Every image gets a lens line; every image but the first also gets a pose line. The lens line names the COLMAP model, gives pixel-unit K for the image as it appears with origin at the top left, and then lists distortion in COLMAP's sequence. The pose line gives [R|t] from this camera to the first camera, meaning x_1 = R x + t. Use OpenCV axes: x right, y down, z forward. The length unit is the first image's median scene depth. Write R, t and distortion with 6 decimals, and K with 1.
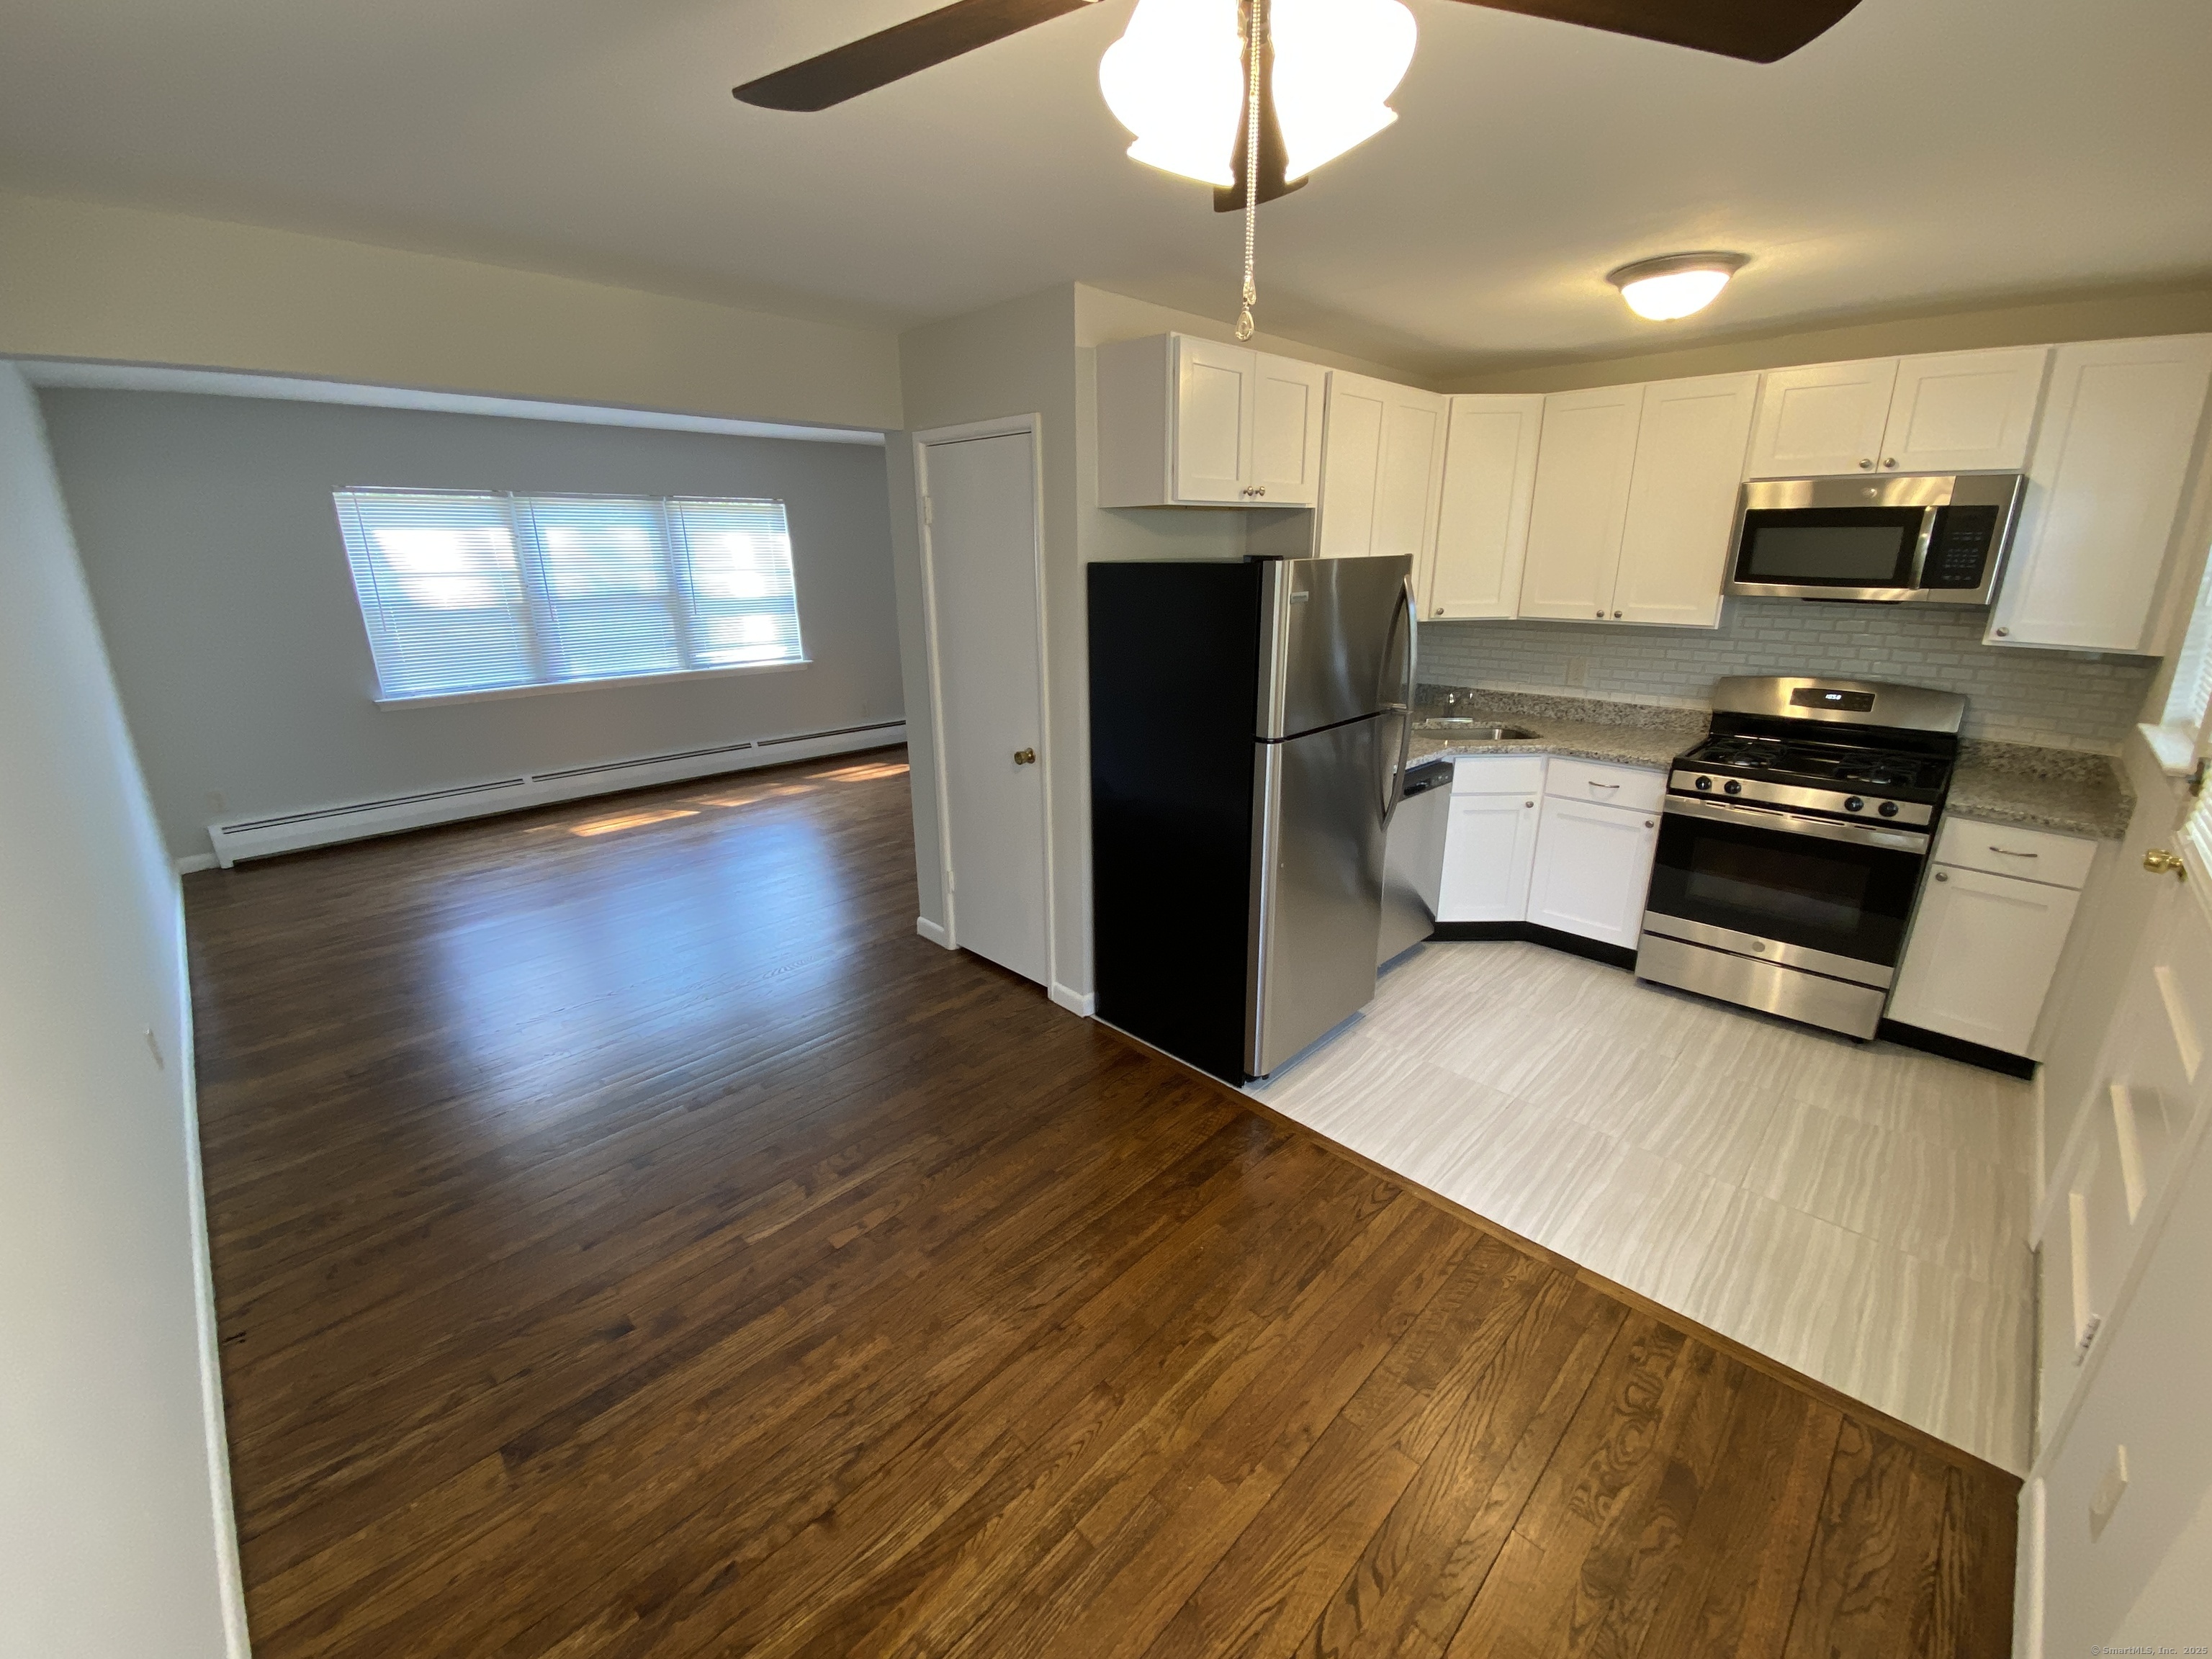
lens RADIAL K [[906.6, 0, 1106.0], [0, 906.6, 829.5], [0, 0, 1]] dist [0.012635, -0.017378]
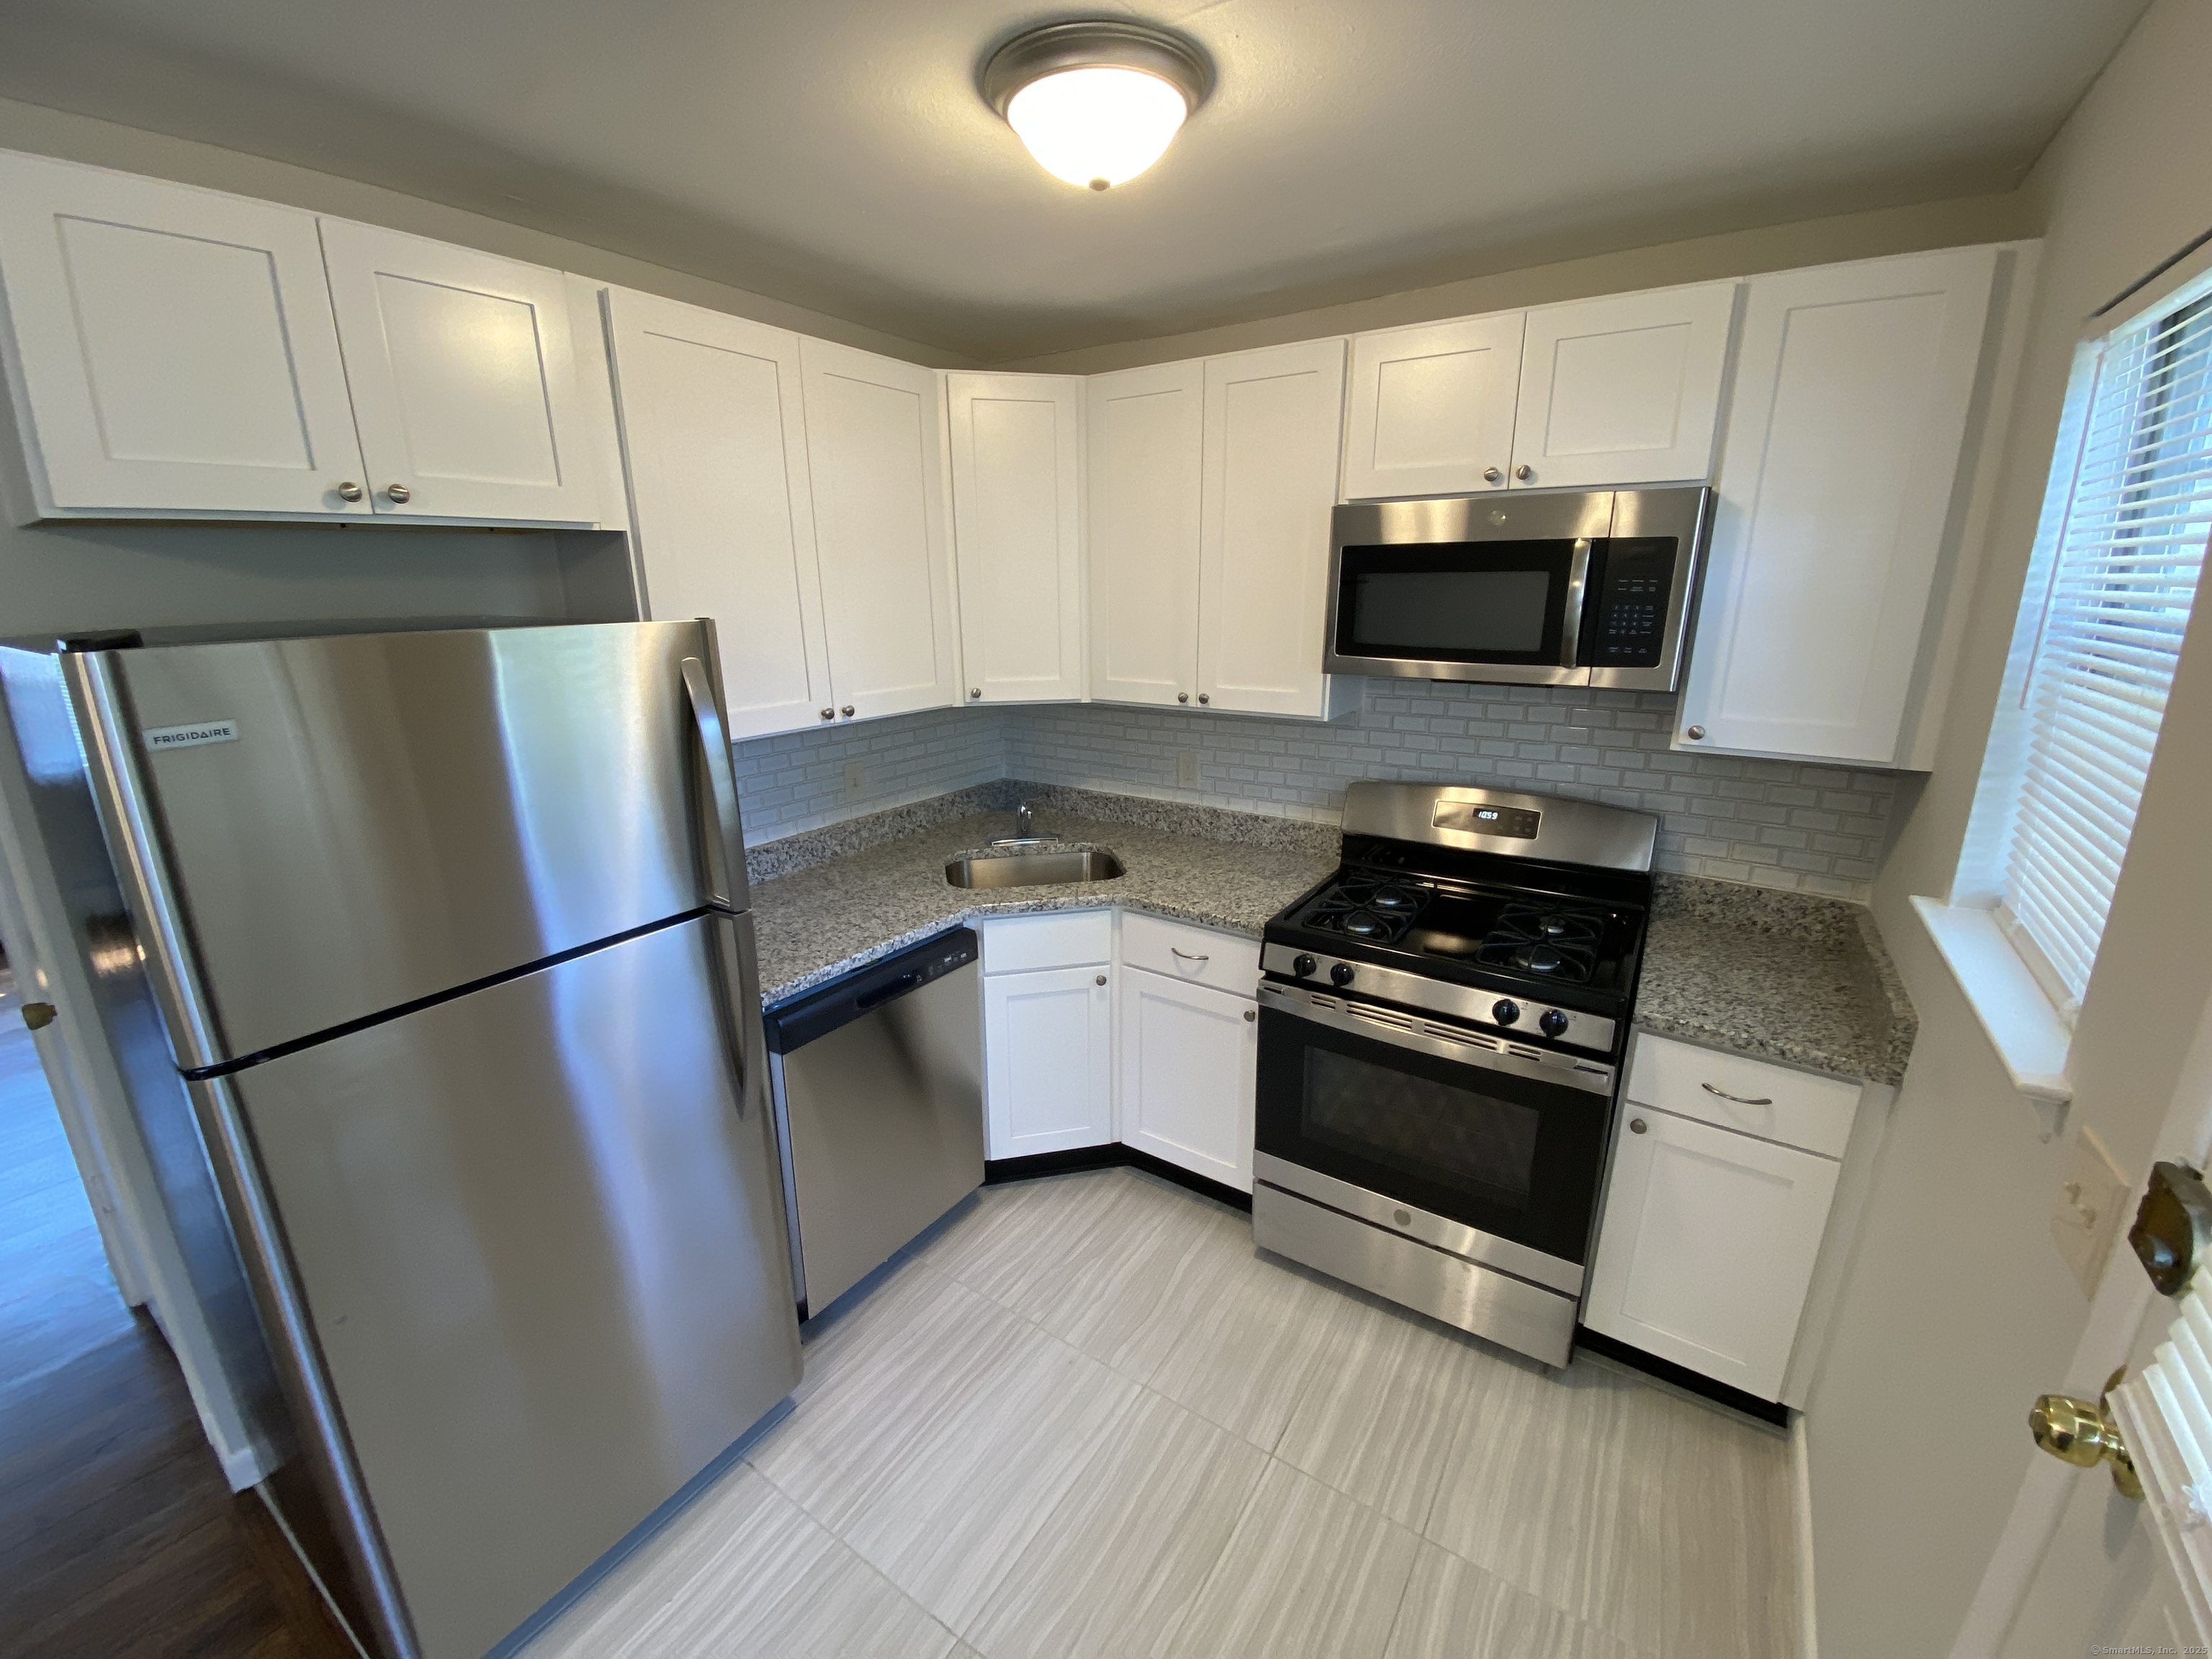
lens RADIAL K [[906.6, 0, 1106.0], [0, 906.6, 829.5], [0, 0, 1]] dist [0.012635, -0.017378]
pose [[0.981285, -0.050438, 0.185839, 0.416646], [0.057161, 0.997884, -0.030999, -0.140113], [-0.183882, 0.041042, 0.982091, 0.404513]]
